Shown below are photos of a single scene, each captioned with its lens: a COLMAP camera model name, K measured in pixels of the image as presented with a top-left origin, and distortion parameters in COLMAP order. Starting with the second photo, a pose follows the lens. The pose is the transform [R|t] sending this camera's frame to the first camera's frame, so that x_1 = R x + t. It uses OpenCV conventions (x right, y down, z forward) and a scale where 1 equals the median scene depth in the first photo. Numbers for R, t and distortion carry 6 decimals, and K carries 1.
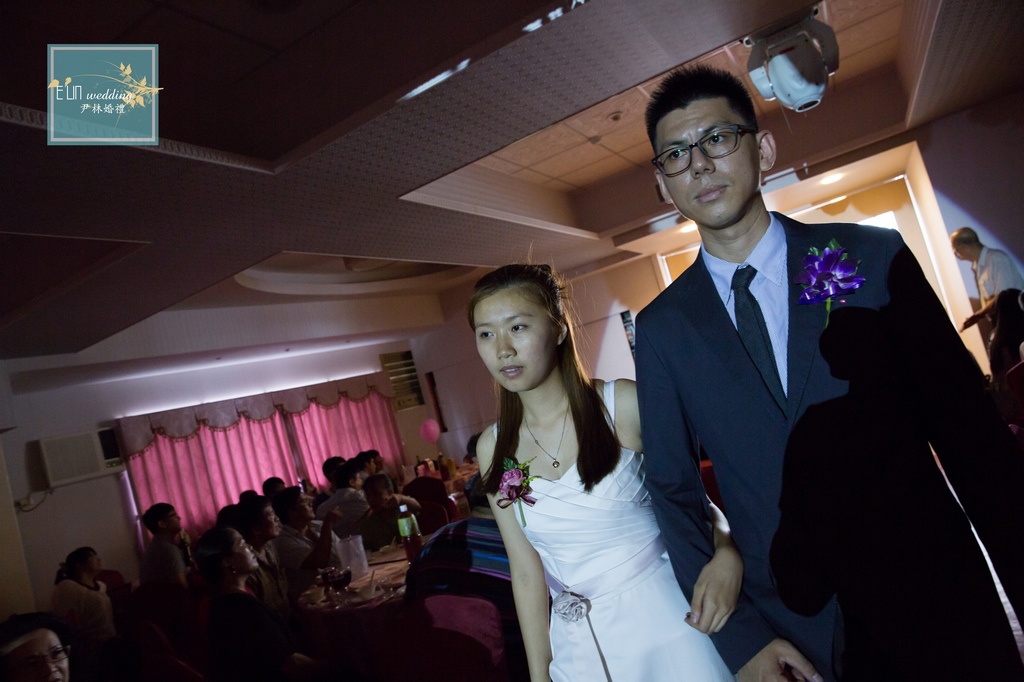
lens RADIAL K [[714.7, 0, 512.0], [0, 714.7, 341.0], [0, 0, 1]] dist [-0.045084, 0.001838]
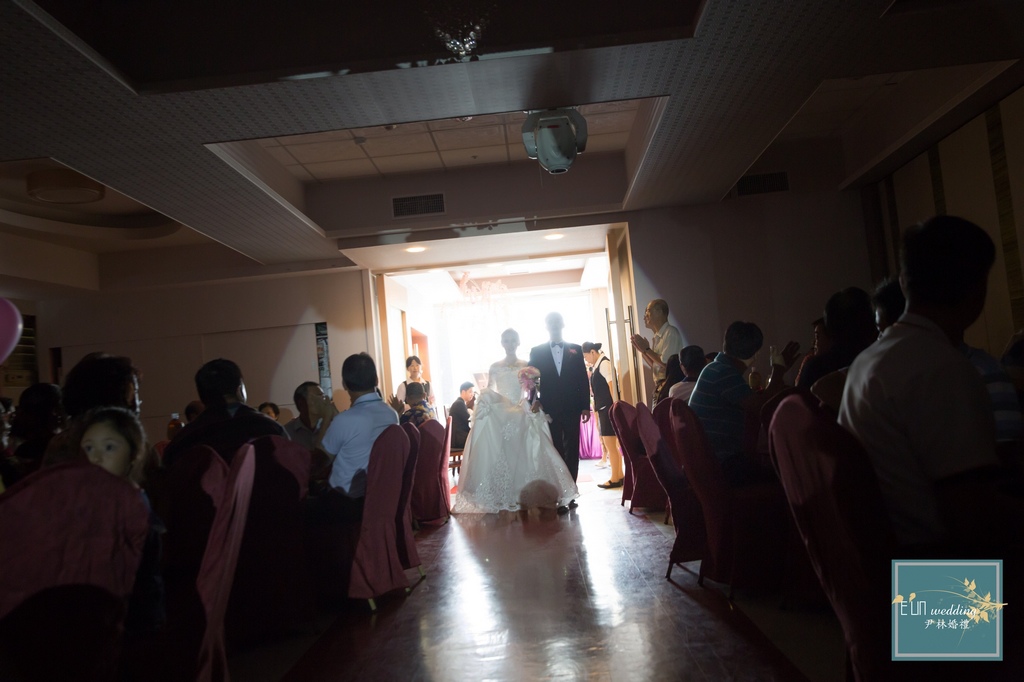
lens RADIAL K [[987.0, 0, 512.0], [0, 987.0, 341.0], [0, 0, 1]] dist [-0.001381, -0.001218]
pose [[0.887821, 0.214460, 0.407162, -0.283366], [-0.184406, 0.976425, -0.112203, 0.165084], [-0.421626, 0.024533, 0.906438, -0.521361]]
